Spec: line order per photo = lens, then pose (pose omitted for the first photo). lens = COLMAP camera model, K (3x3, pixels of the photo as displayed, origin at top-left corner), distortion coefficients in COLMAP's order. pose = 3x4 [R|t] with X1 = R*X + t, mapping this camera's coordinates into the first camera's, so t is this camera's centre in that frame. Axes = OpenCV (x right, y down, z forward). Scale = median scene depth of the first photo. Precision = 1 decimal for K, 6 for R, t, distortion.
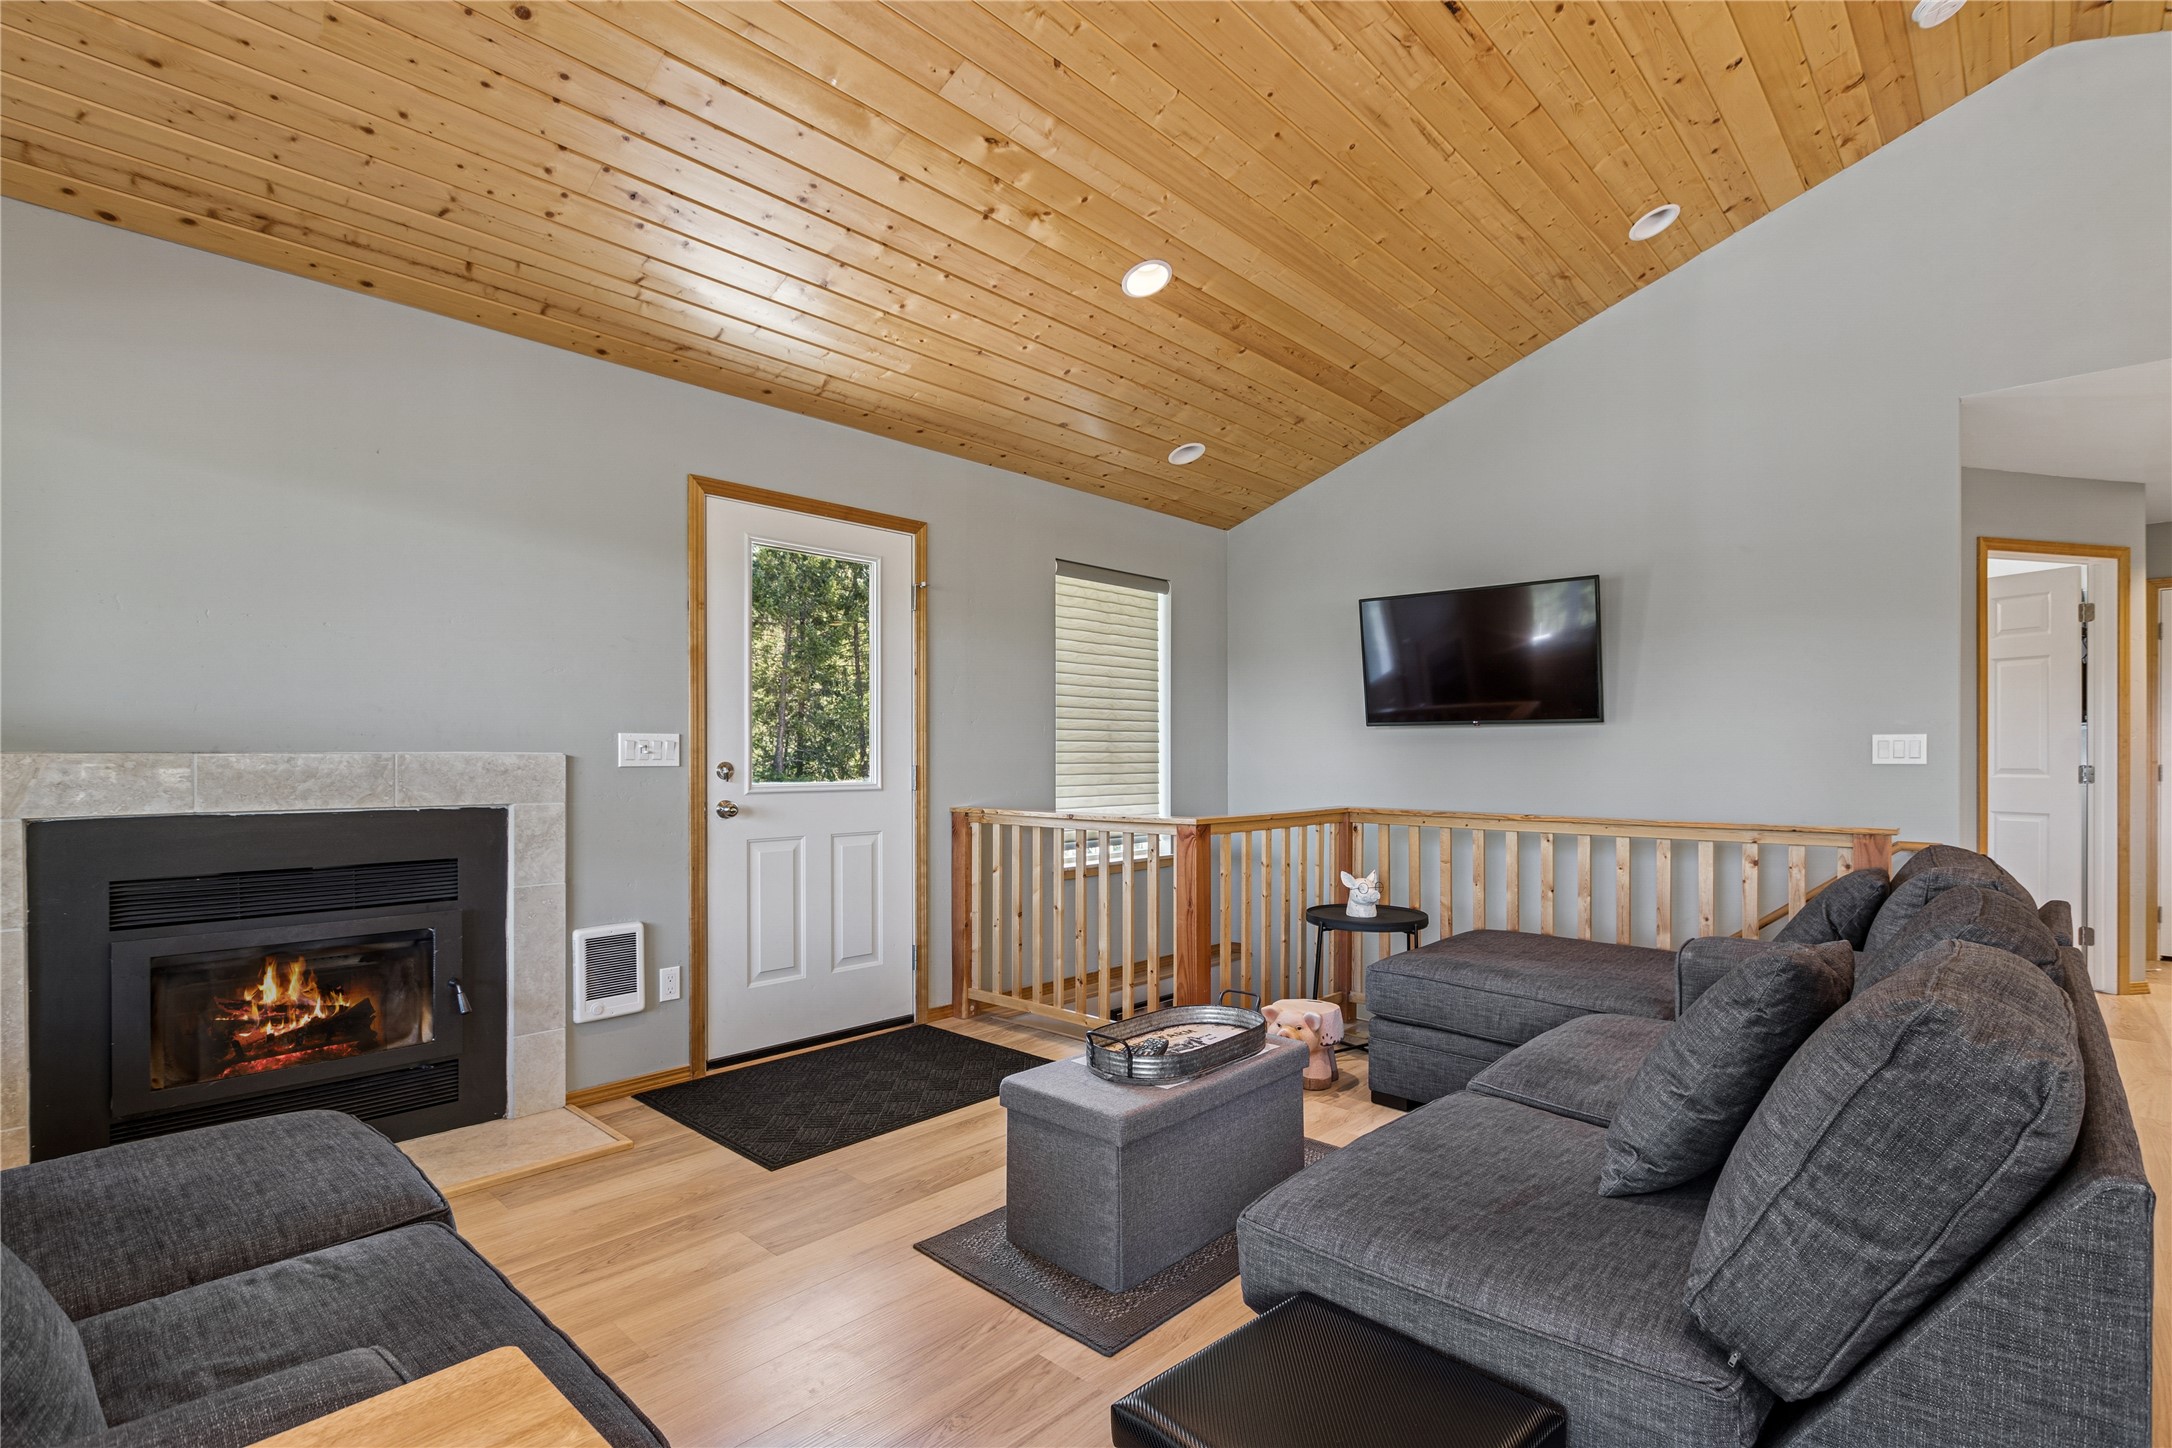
lens RADIAL K [[1007.1, 0, 1071.0], [0, 1007.1, 765.5], [0, 0, 1]] dist [0.003637, -0.003021]
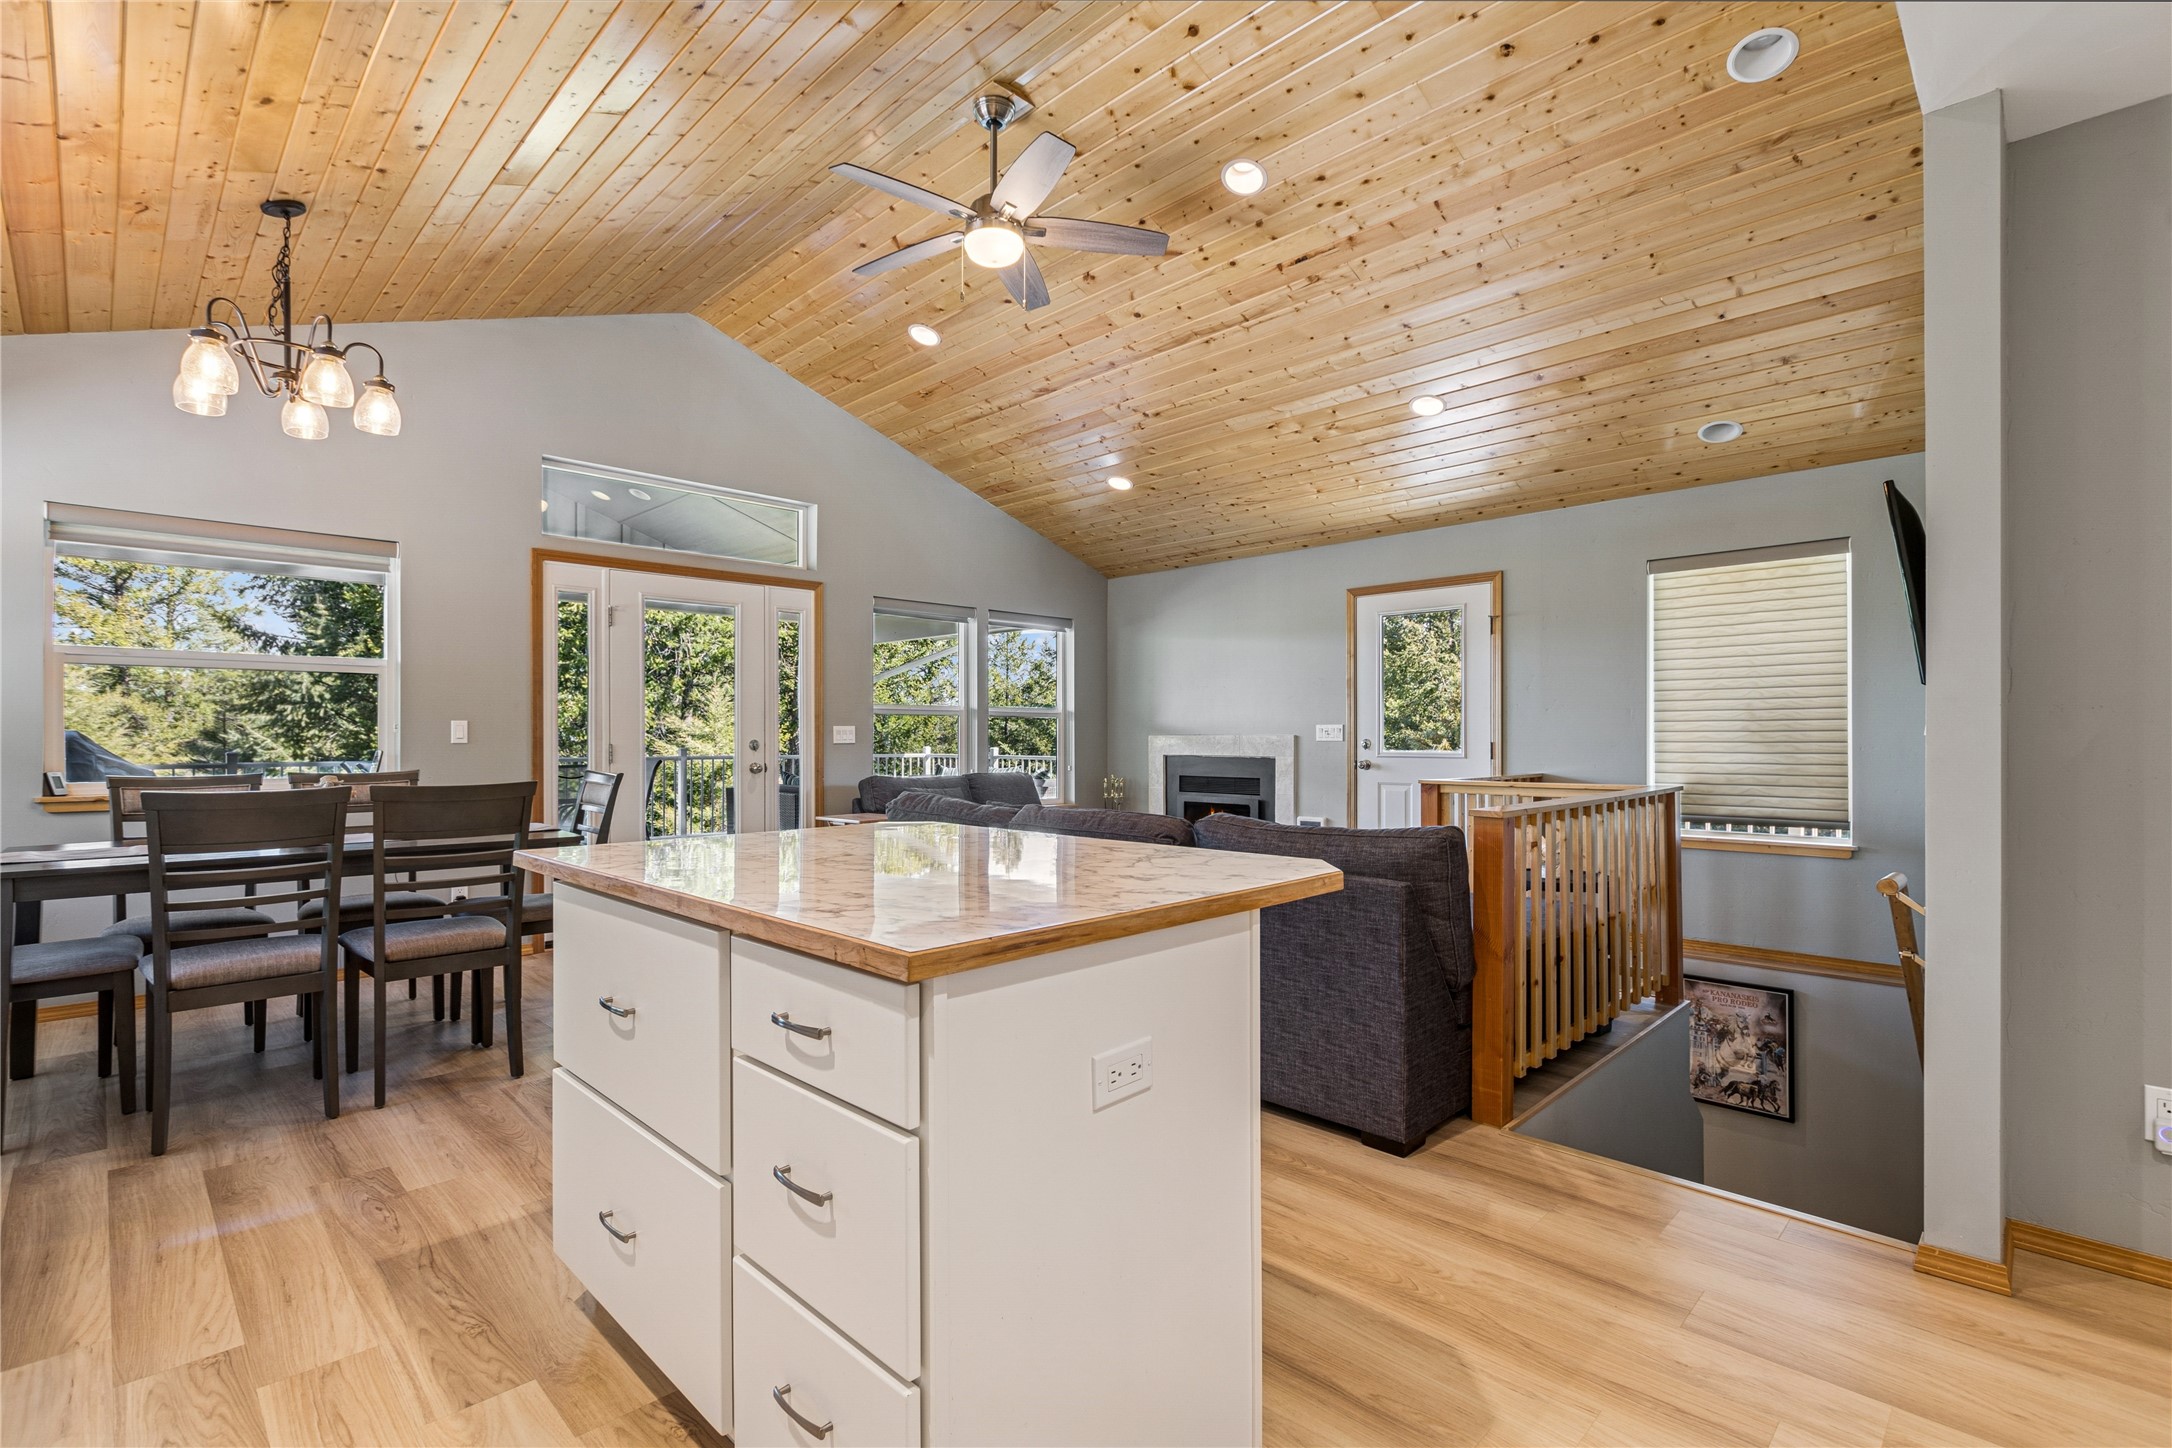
lens RADIAL K [[1007.1, 0, 1084.2], [0, 1007.1, 736.1], [0, 0, 1]] dist [0.003637, -0.003021]
pose [[-0.024551, 0.000432, -0.999698, 1.525556], [-0.005261, 0.999986, 0.000561, -0.007139], [0.999685, 0.005274, -0.024549, 0.536342]]
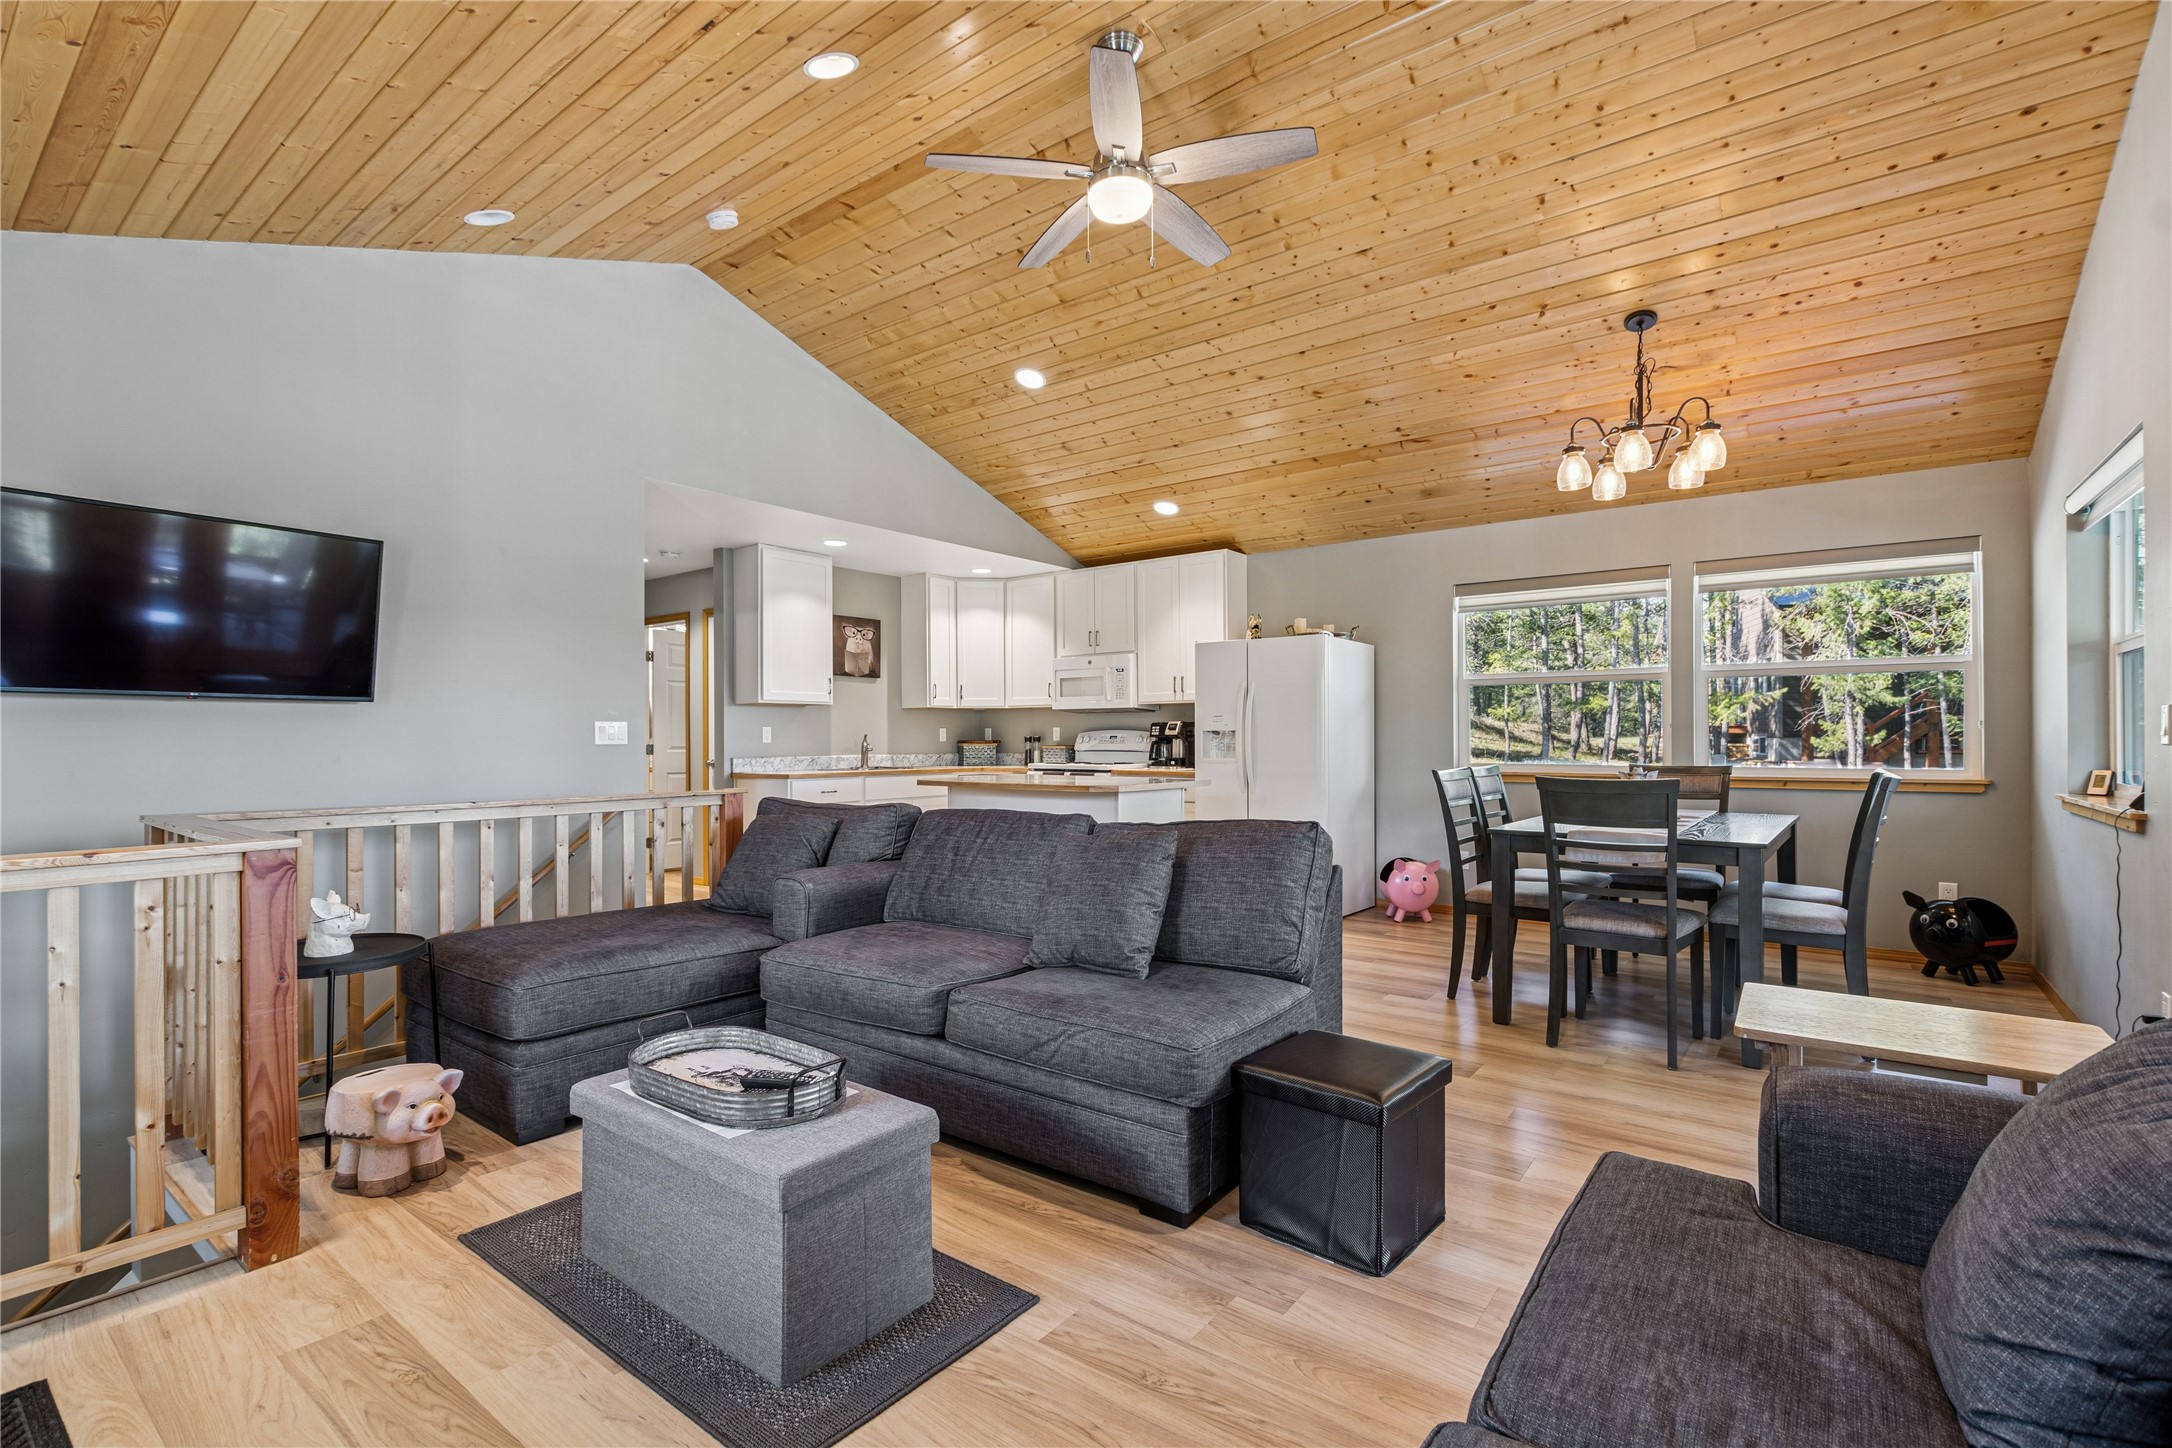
lens RADIAL K [[1007.1, 0, 1093.8], [0, 1007.1, 730.5], [0, 0, 1]] dist [0.003637, -0.003021]
pose [[-0.119164, 0.008514, 0.992838, -0.556039], [0.010148, 0.999921, -0.007357, -0.004473], [-0.992823, 0.009199, -0.119241, 0.572078]]
